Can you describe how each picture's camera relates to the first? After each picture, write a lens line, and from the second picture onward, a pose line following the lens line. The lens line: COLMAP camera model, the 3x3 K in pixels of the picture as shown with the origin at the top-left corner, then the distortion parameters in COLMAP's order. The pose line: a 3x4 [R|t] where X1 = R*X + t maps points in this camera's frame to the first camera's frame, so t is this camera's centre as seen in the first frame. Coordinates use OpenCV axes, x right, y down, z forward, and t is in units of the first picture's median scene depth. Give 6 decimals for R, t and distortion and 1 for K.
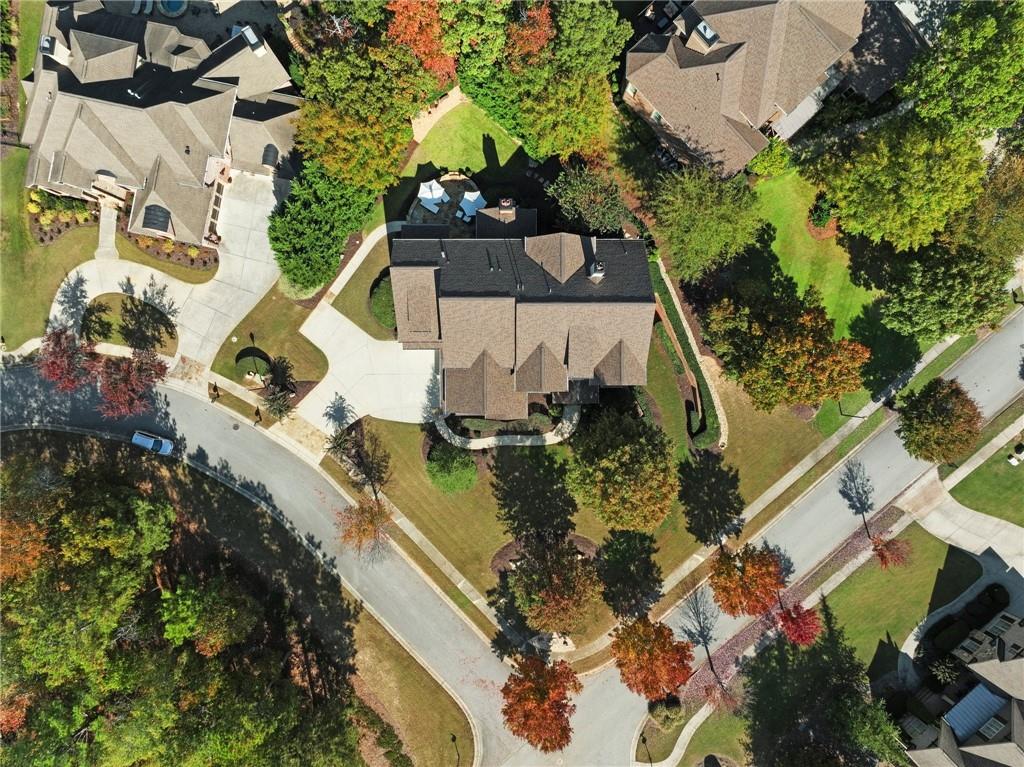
lens RADIAL K [[727.3, 0, 510.5], [0, 727.3, 384.9], [0, 0, 1]] dist [0.004108, 0.000979]
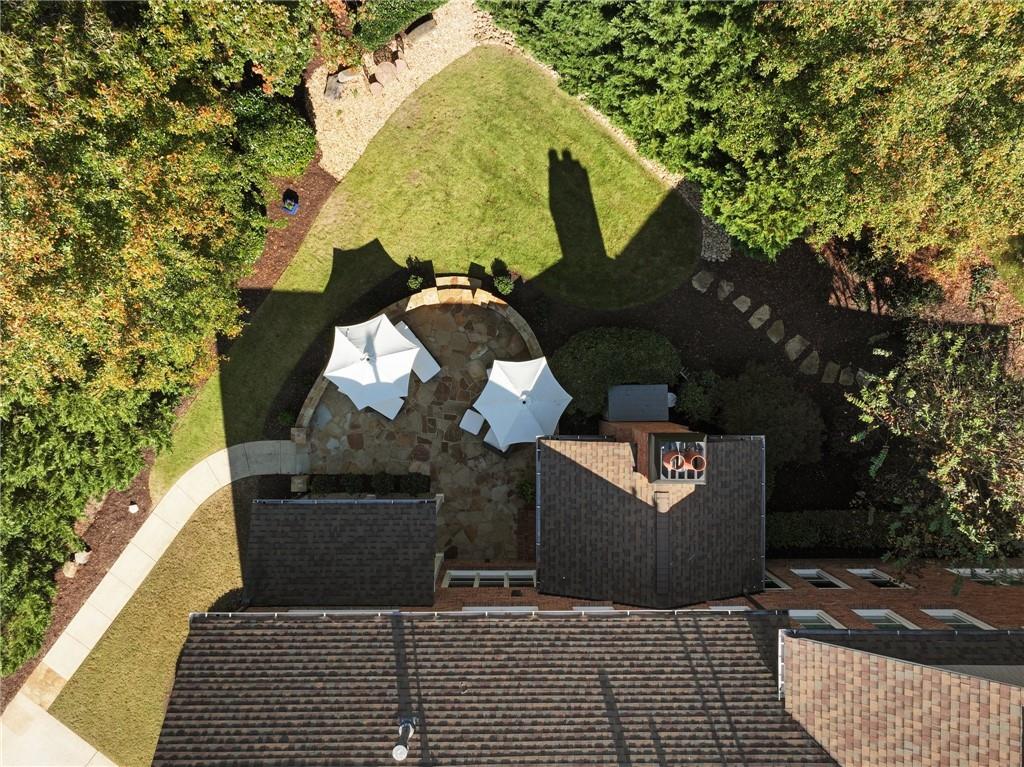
lens RADIAL K [[727.3, 0, 513.2], [0, 727.3, 381.8], [0, 0, 1]] dist [0.004108, 0.000979]
pose [[0.999976, 0.000291, 0.006963, -0.055139], [-0.000337, 0.999978, 0.006604, -0.251169], [-0.006961, -0.006606, 0.999954, 0.699261]]
